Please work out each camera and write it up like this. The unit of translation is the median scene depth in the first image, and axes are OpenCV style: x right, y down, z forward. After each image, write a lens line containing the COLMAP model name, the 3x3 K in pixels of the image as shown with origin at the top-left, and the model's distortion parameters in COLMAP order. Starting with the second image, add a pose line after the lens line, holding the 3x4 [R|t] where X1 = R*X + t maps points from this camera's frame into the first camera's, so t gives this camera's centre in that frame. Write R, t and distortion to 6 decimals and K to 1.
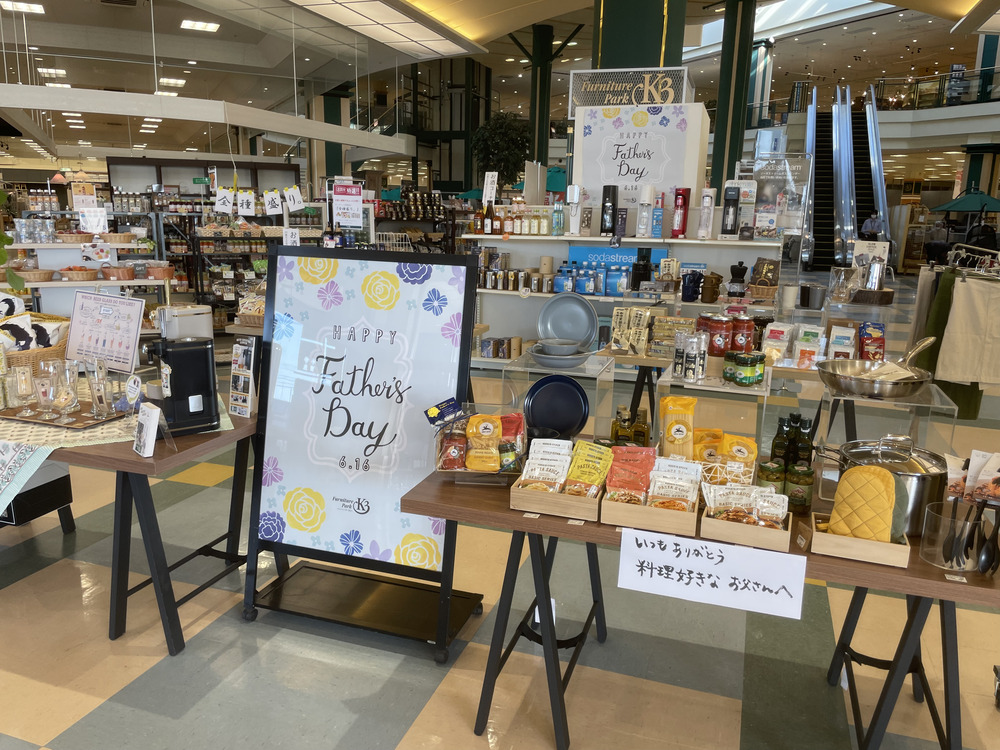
lens RADIAL K [[757.9, 0, 498.1], [0, 757.9, 378.6], [0, 0, 1]] dist [0.115196, -0.147502]
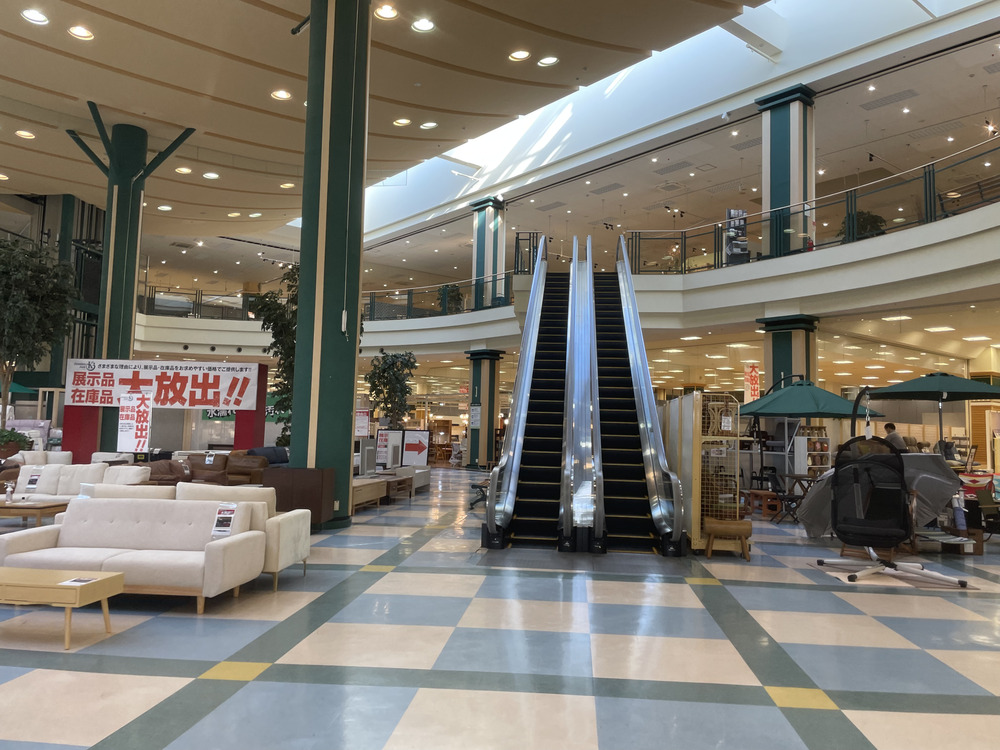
lens RADIAL K [[758.8, 0, 502.3], [0, 758.8, 361.1], [0, 0, 1]] dist [0.106334, -0.150172]
pose [[0.972775, 0.019184, 0.230958, 0.215879], [0.050012, 0.955709, -0.290034, -0.081114], [-0.226292, 0.293688, 0.928730, 0.412094]]
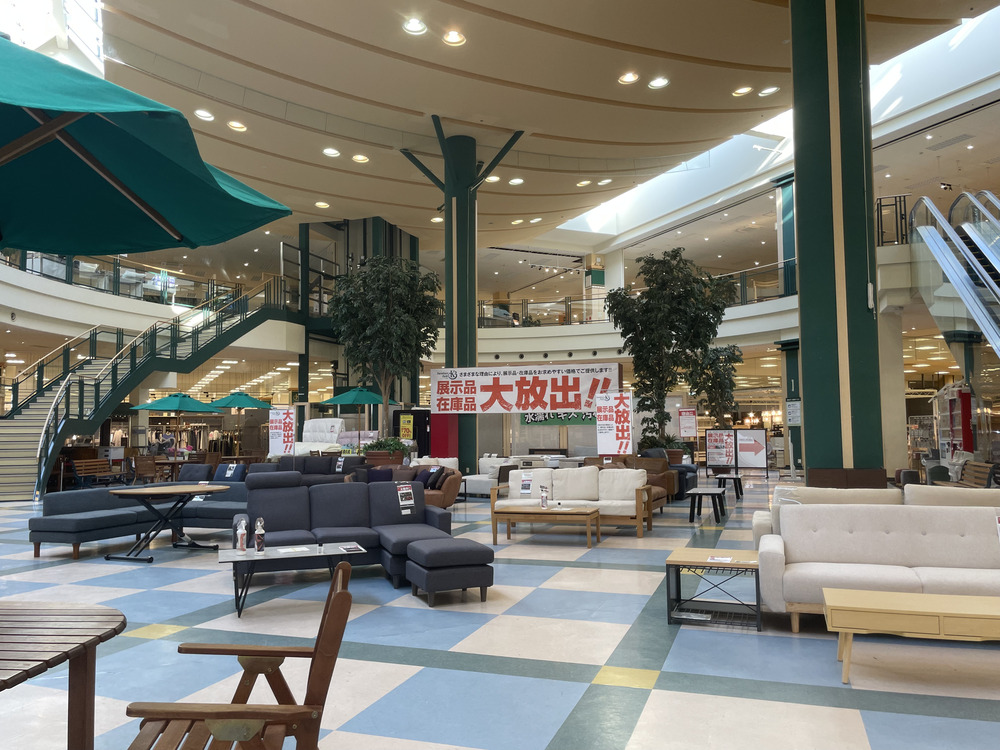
lens RADIAL K [[757.9, 0, 498.1], [0, 757.9, 378.6], [0, 0, 1]] dist [0.115196, -0.147502]
pose [[0.999287, -0.036615, -0.009261, 0.090897], [0.032494, 0.958467, -0.283346, -0.091240], [0.019251, 0.282843, 0.958973, 0.461019]]
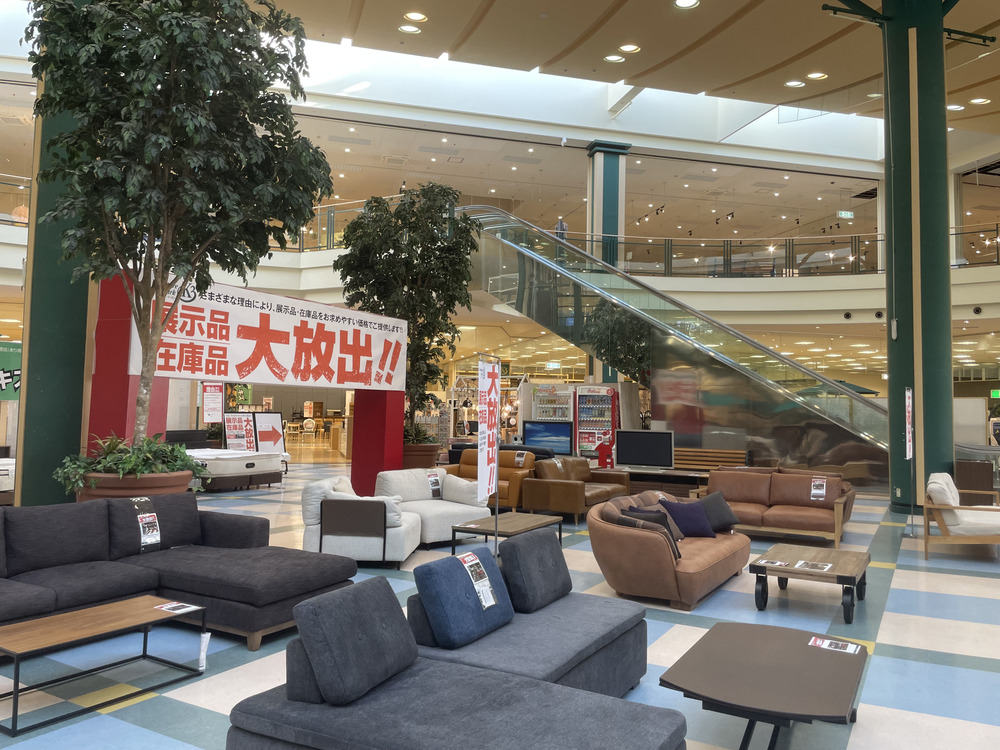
lens RADIAL K [[758.8, 0, 502.3], [0, 758.8, 361.1], [0, 0, 1]] dist [0.106334, -0.150172]
pose [[0.187307, 0.041025, 0.981444, -0.186990], [0.196204, 0.977432, -0.078302, -0.194393], [-0.962507, 0.207230, 0.175031, 0.870057]]
